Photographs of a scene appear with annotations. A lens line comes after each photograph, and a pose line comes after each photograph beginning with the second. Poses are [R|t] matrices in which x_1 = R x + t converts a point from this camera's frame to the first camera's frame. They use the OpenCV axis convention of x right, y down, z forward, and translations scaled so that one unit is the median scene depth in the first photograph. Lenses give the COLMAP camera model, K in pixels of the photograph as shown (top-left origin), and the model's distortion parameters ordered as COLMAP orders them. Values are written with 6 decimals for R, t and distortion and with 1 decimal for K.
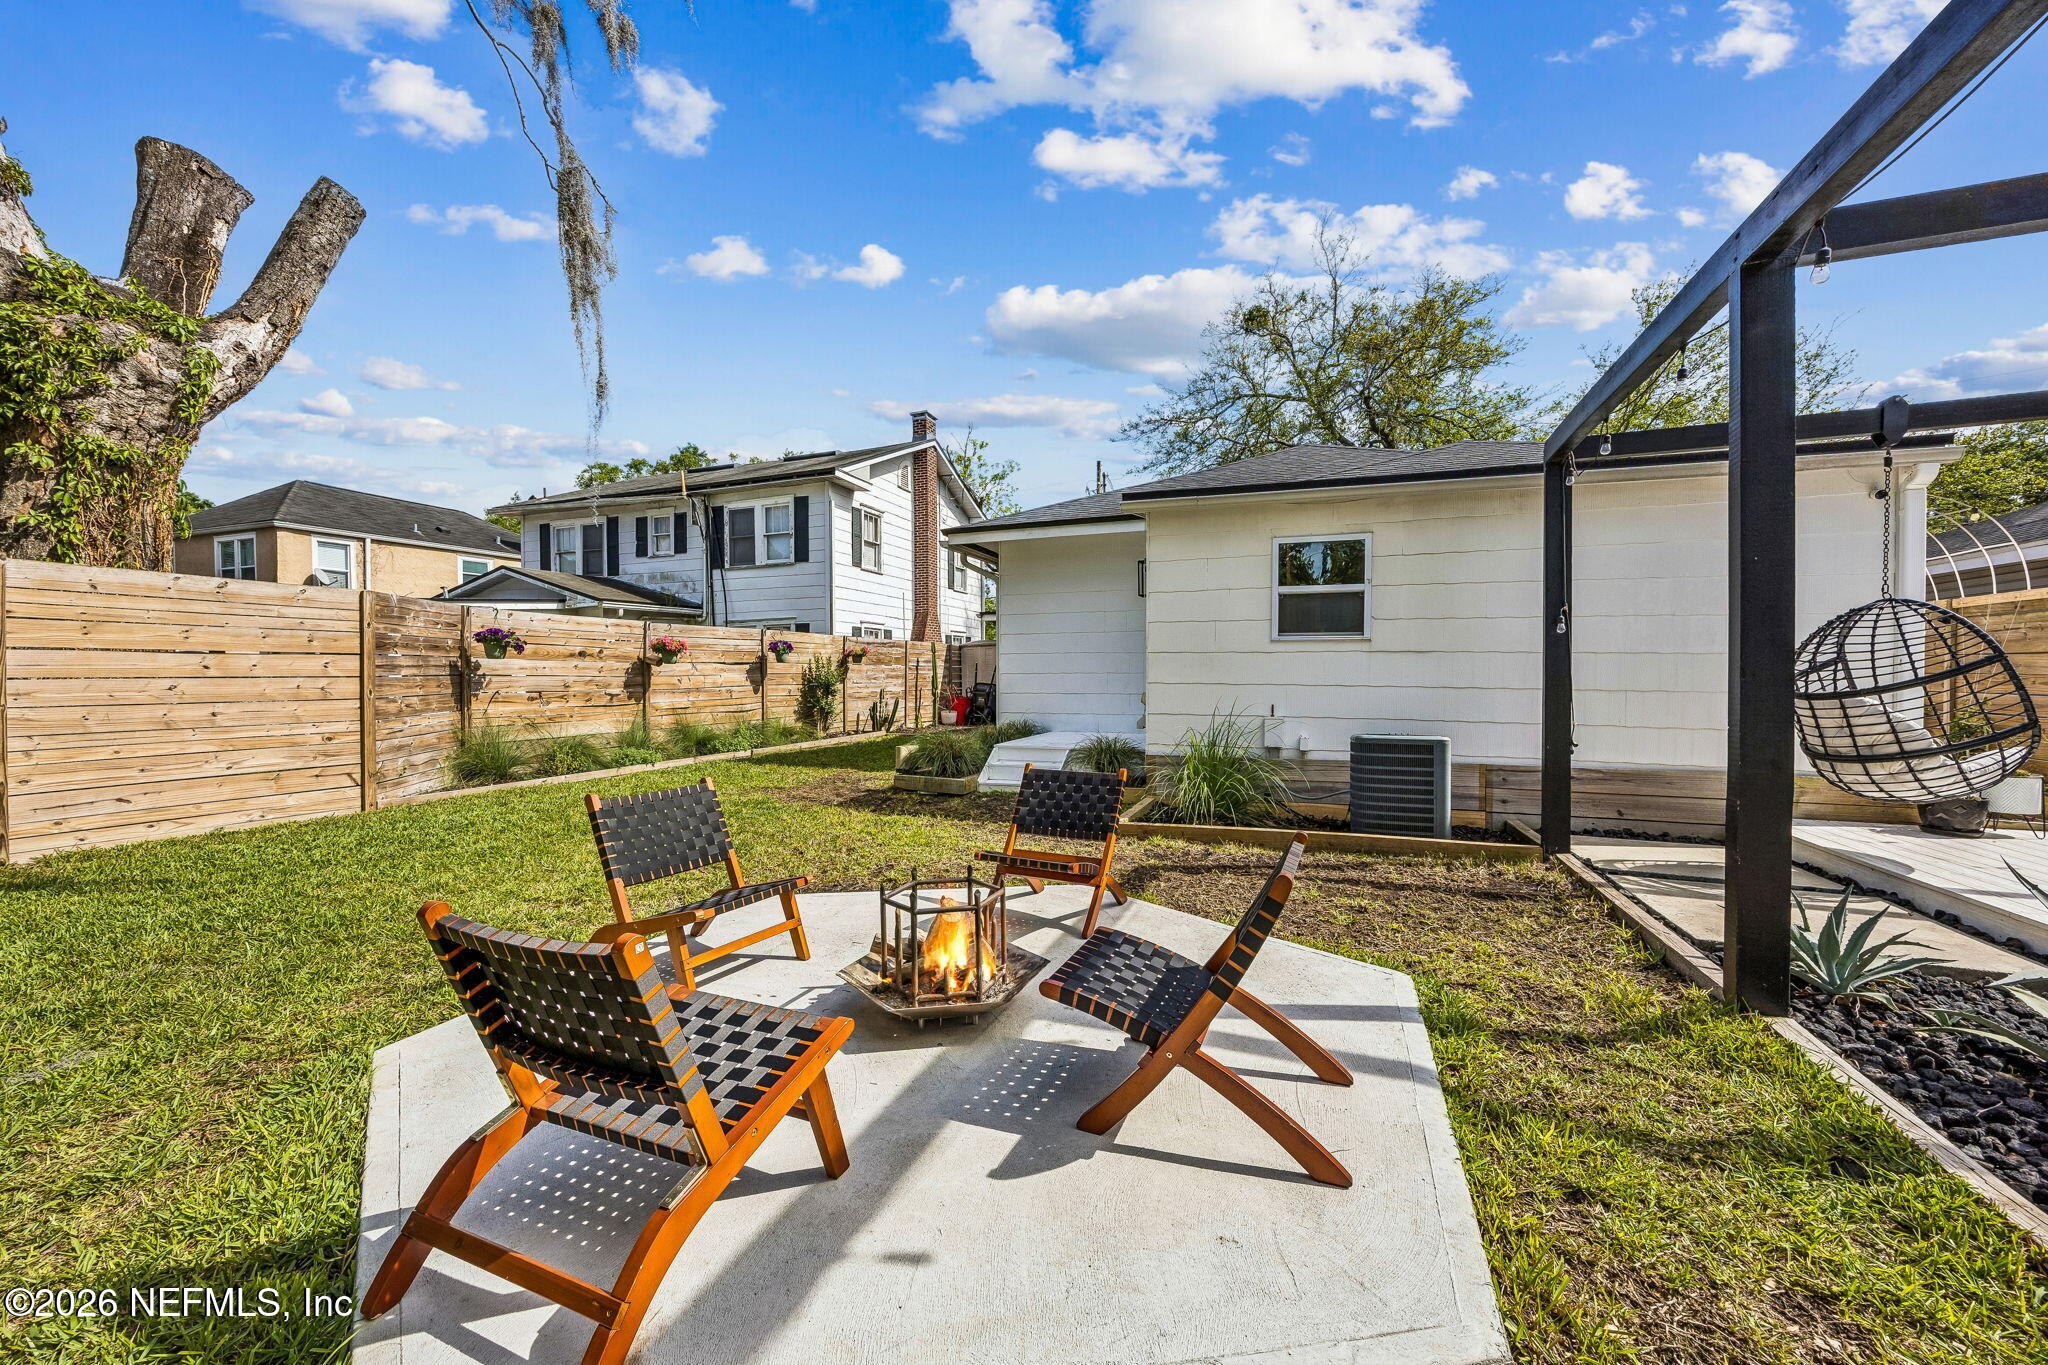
lens RADIAL K [[781.3, 0, 1013.2], [0, 781.3, 685.0], [0, 0, 1]] dist [0.001523, 0.001077]
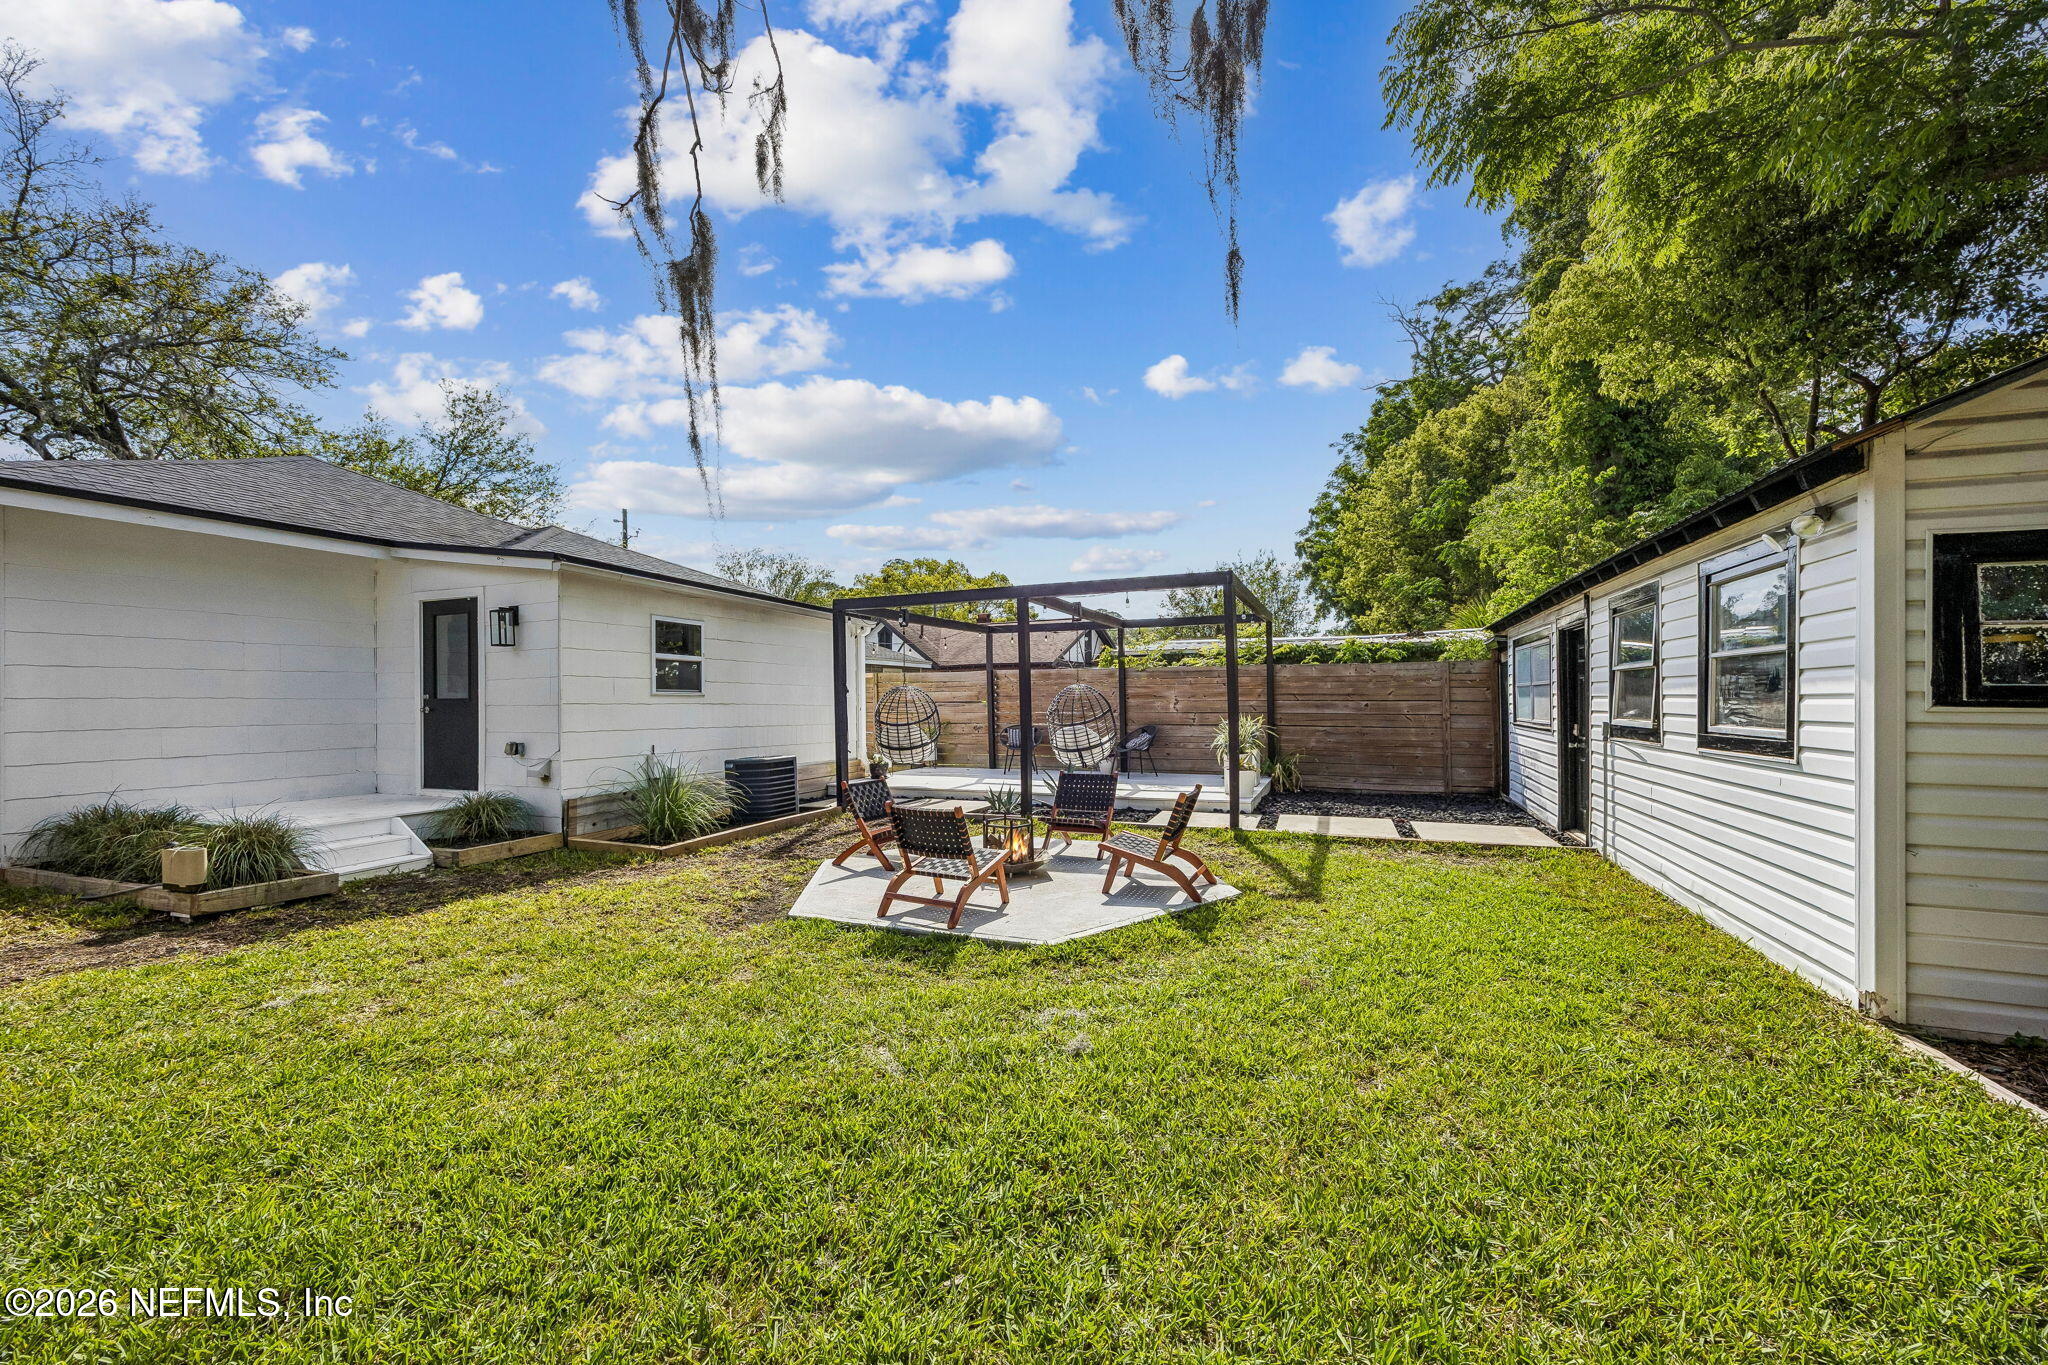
lens RADIAL K [[781.3, 0, 1031.3], [0, 781.3, 690.8], [0, 0, 1]] dist [0.001523, 0.001077]
pose [[0.003611, 0.014459, 0.999889, -0.391096], [0.024590, 0.999592, -0.014543, -0.012201], [-0.999691, 0.024640, 0.003254, 0.155455]]
